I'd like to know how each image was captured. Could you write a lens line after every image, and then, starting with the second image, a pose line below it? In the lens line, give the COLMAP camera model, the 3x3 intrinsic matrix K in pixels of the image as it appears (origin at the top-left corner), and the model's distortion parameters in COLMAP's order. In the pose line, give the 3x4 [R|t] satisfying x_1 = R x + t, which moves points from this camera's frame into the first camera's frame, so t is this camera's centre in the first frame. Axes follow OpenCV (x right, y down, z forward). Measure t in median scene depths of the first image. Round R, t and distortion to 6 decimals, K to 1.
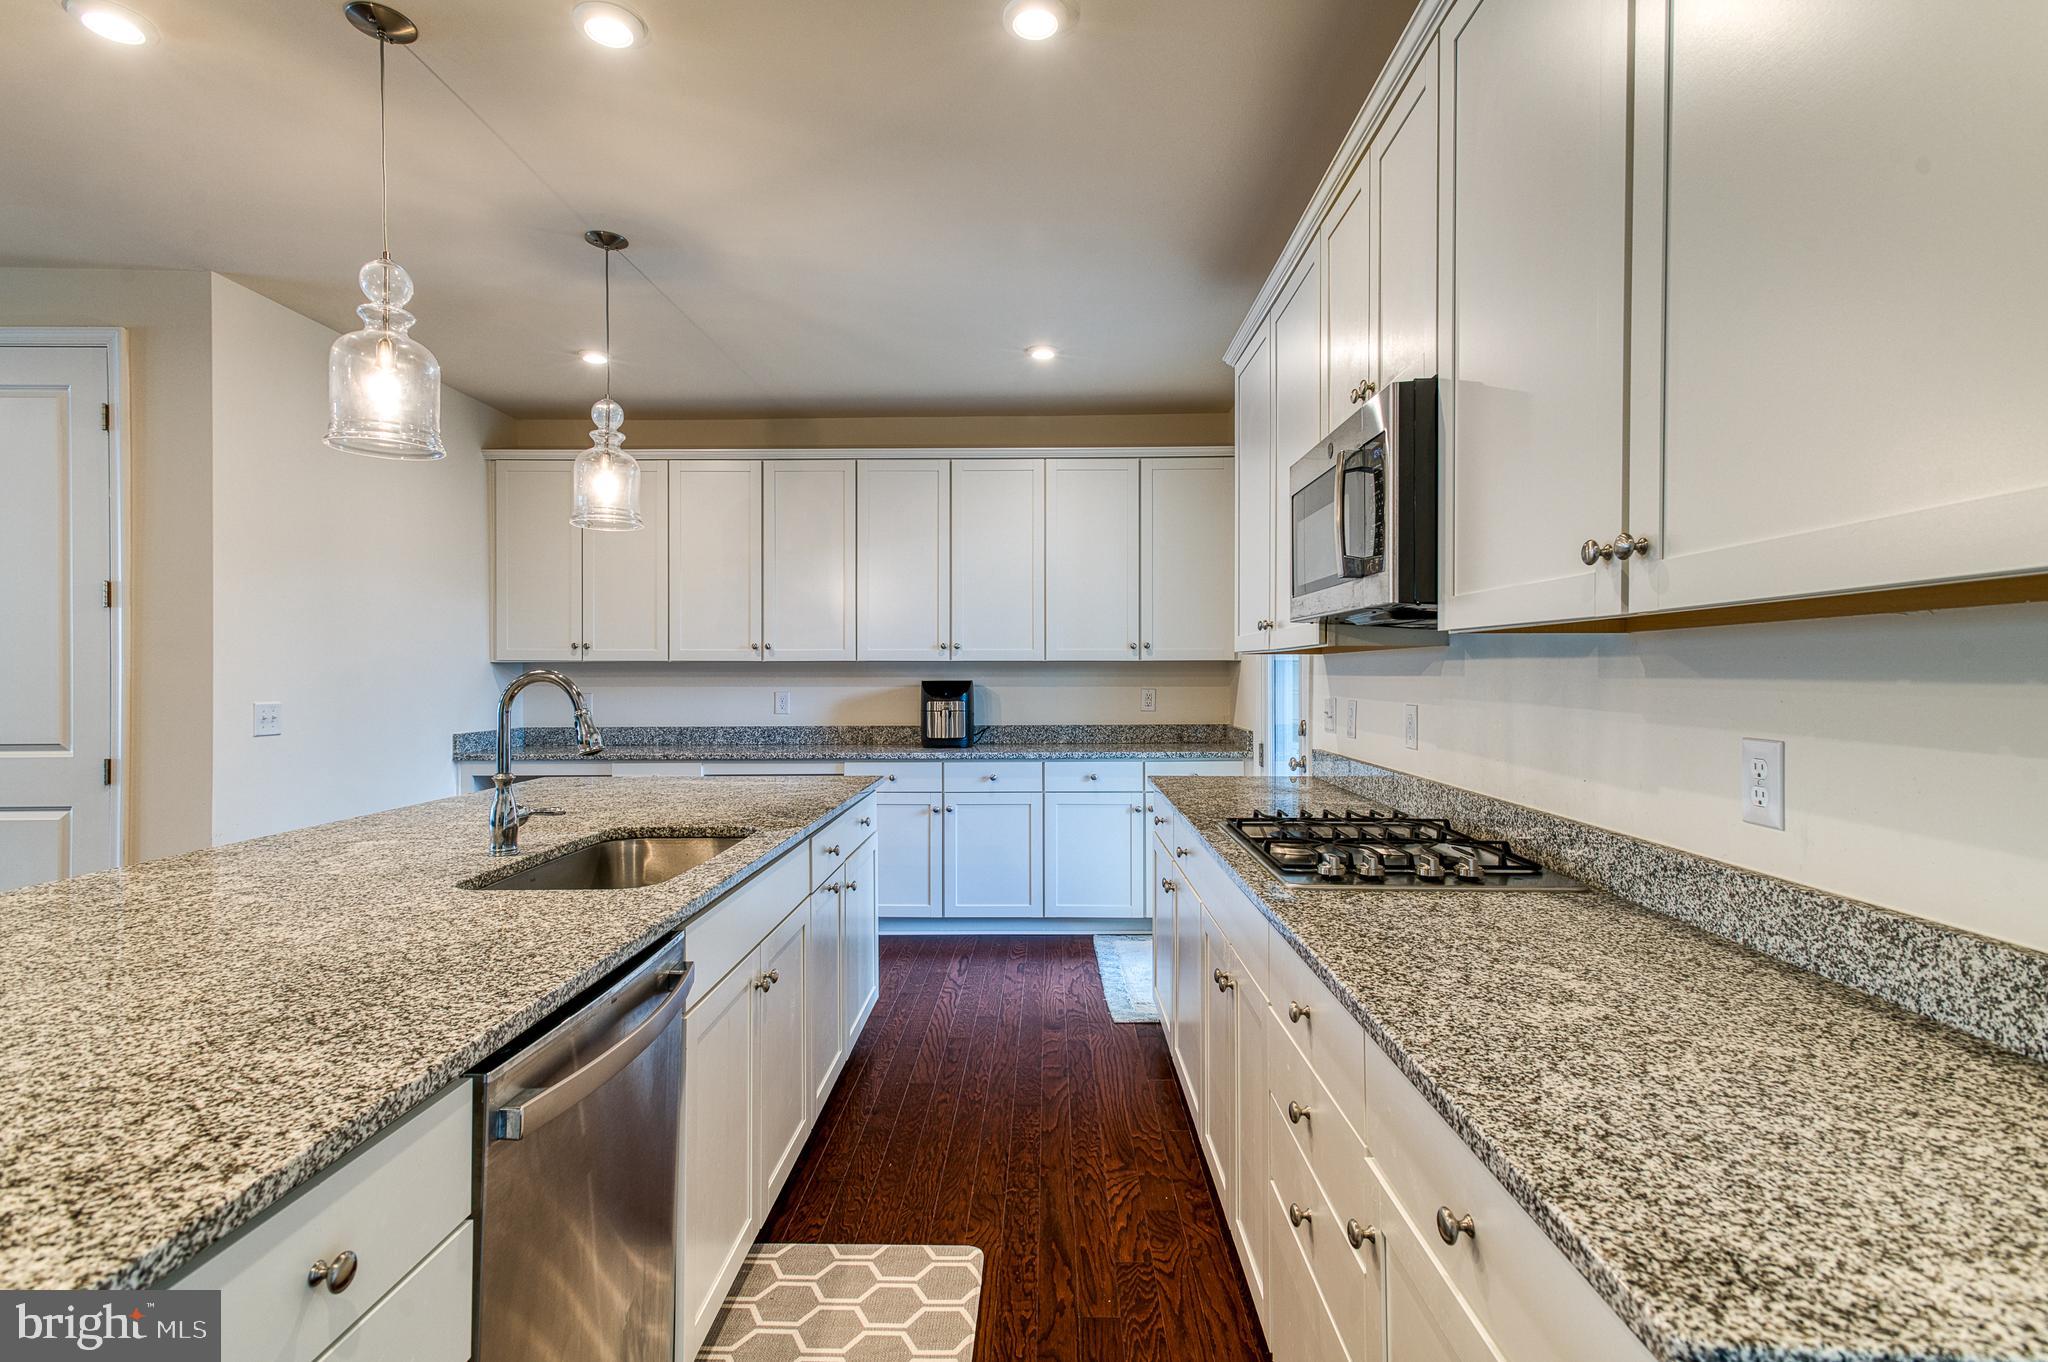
lens RADIAL K [[999.9, 0, 1023.6], [0, 999.9, 679.1], [0, 0, 1]] dist [0.023333, -0.000872]
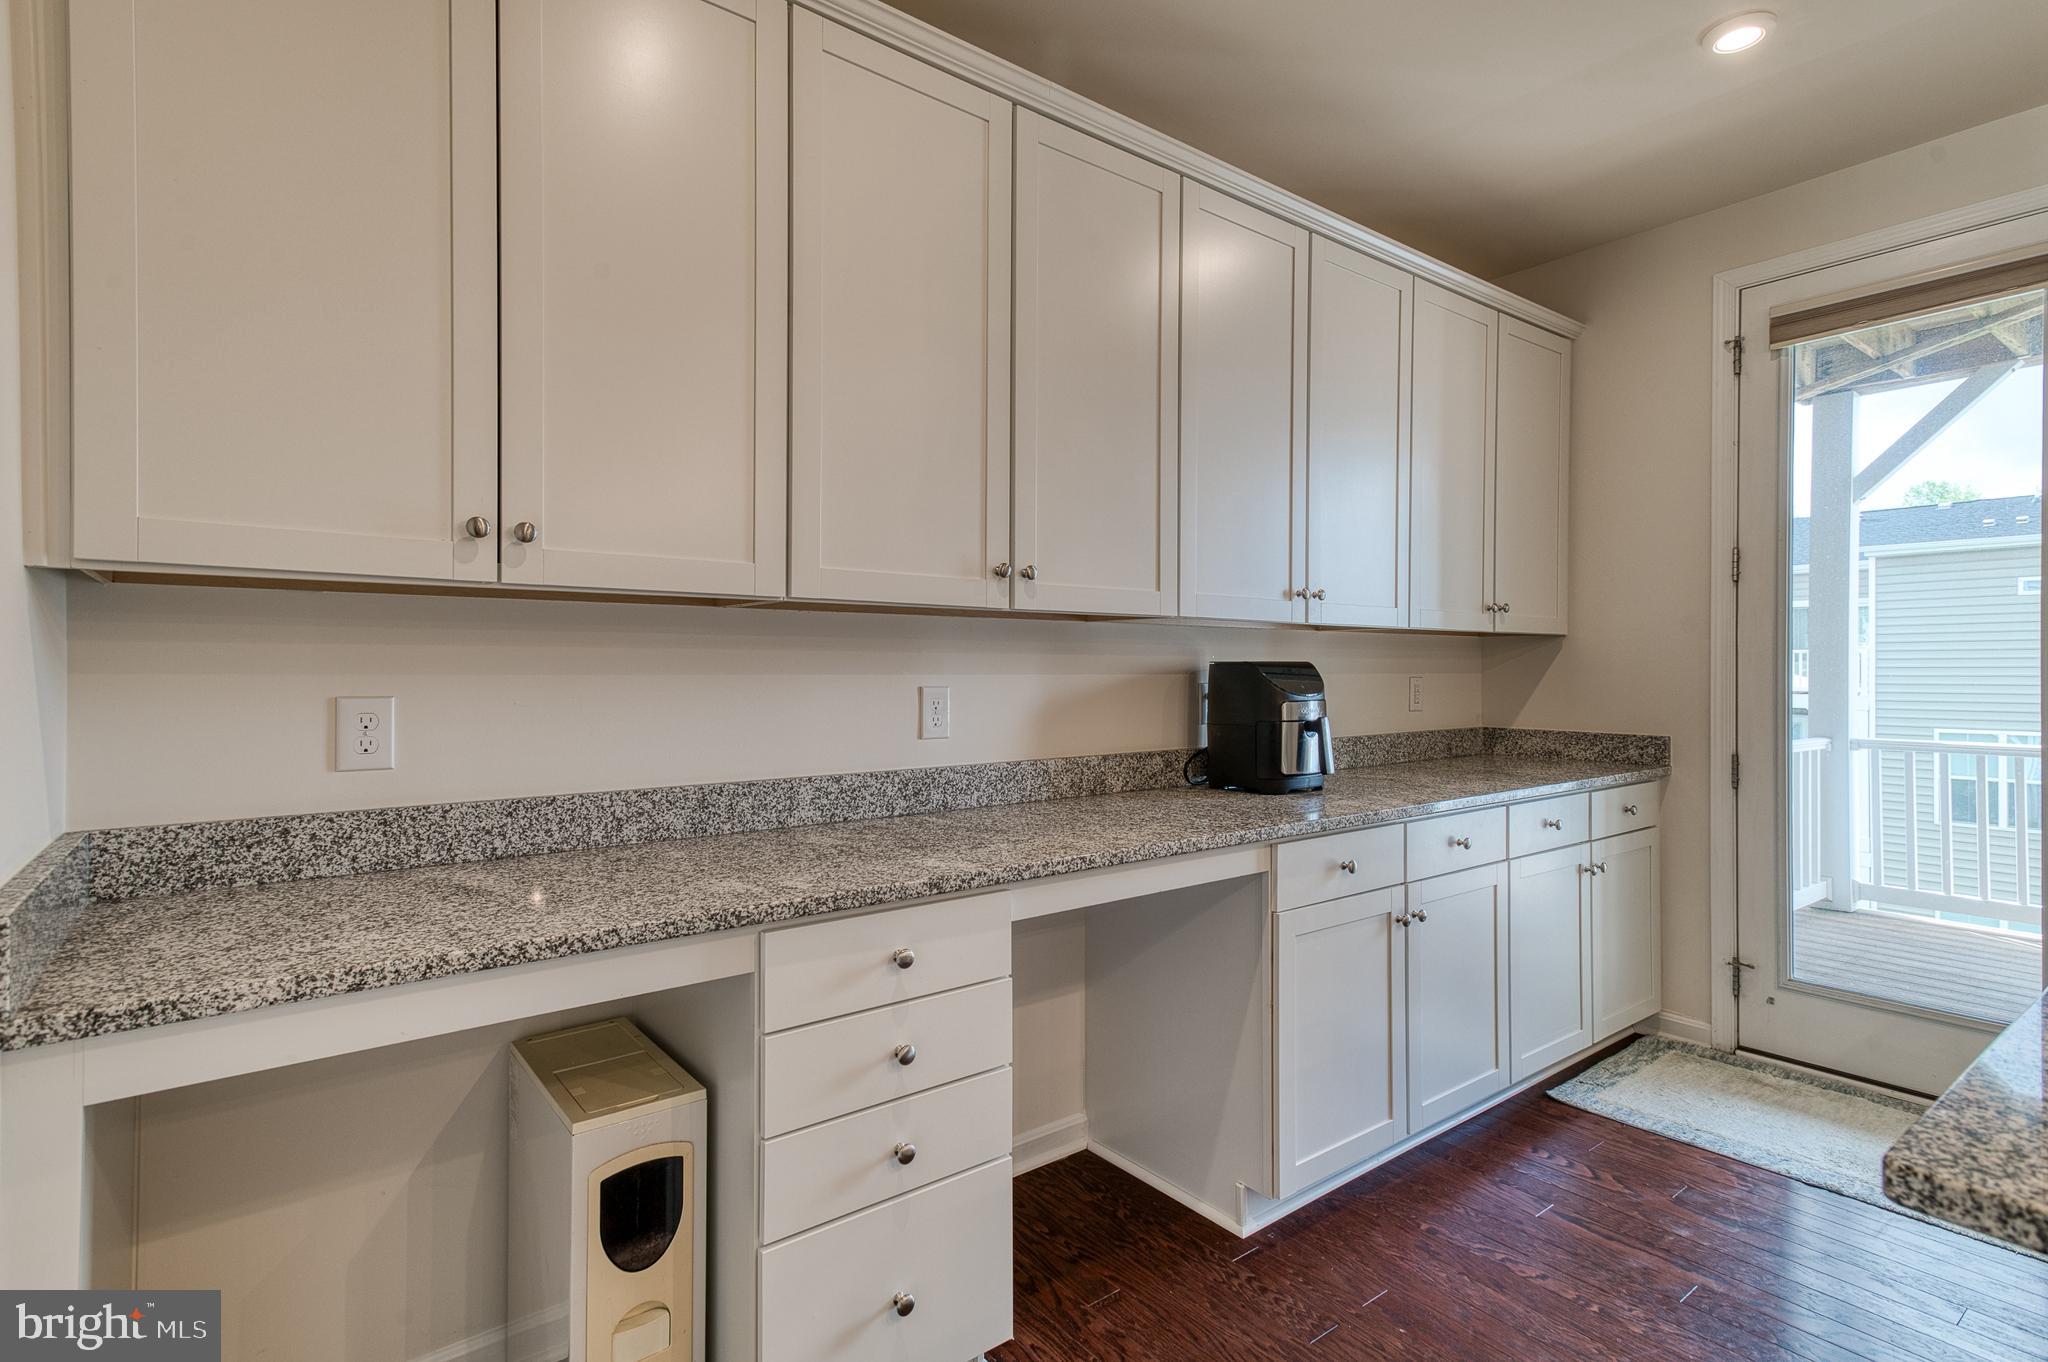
lens RADIAL K [[999.9, 0, 1025.0], [0, 999.9, 670.8], [0, 0, 1]] dist [0.023333, -0.000872]
pose [[0.768336, 0.001692, 0.640045, -0.513443], [0.002252, 0.999983, -0.005347, 0.008871], [-0.640043, 0.005550, 0.768319, 0.687632]]
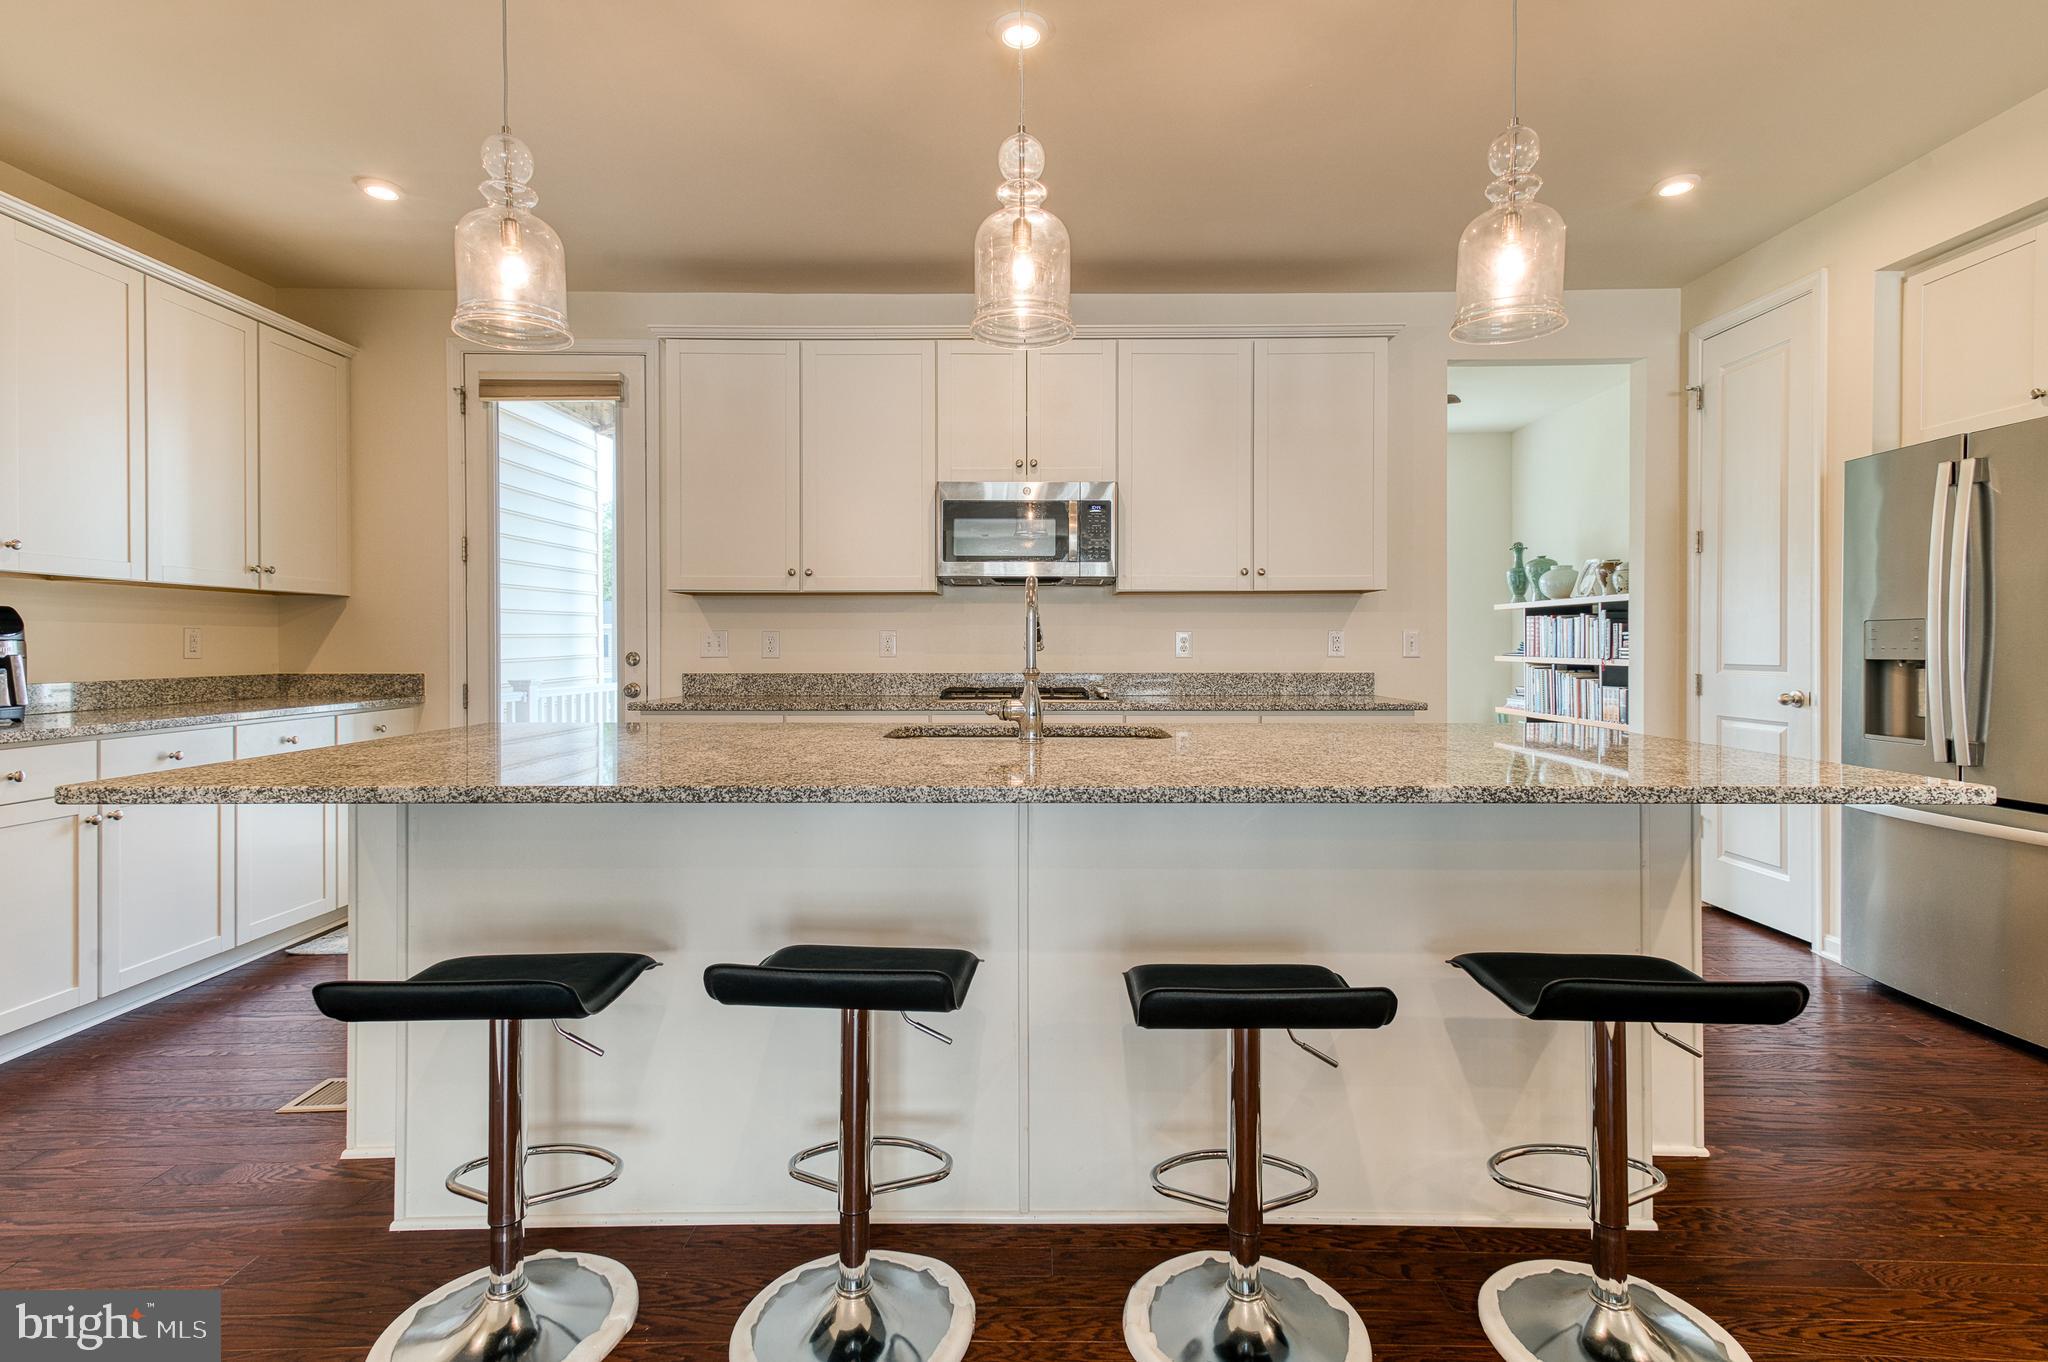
lens RADIAL K [[999.9, 0, 1033.3], [0, 999.9, 662.8], [0, 0, 1]] dist [0.023333, -0.000872]
pose [[-0.034950, -0.012816, 0.999307, -0.665487], [0.008216, 0.999880, 0.013111, 0.031431], [-0.999355, 0.008668, -0.034841, 0.429958]]
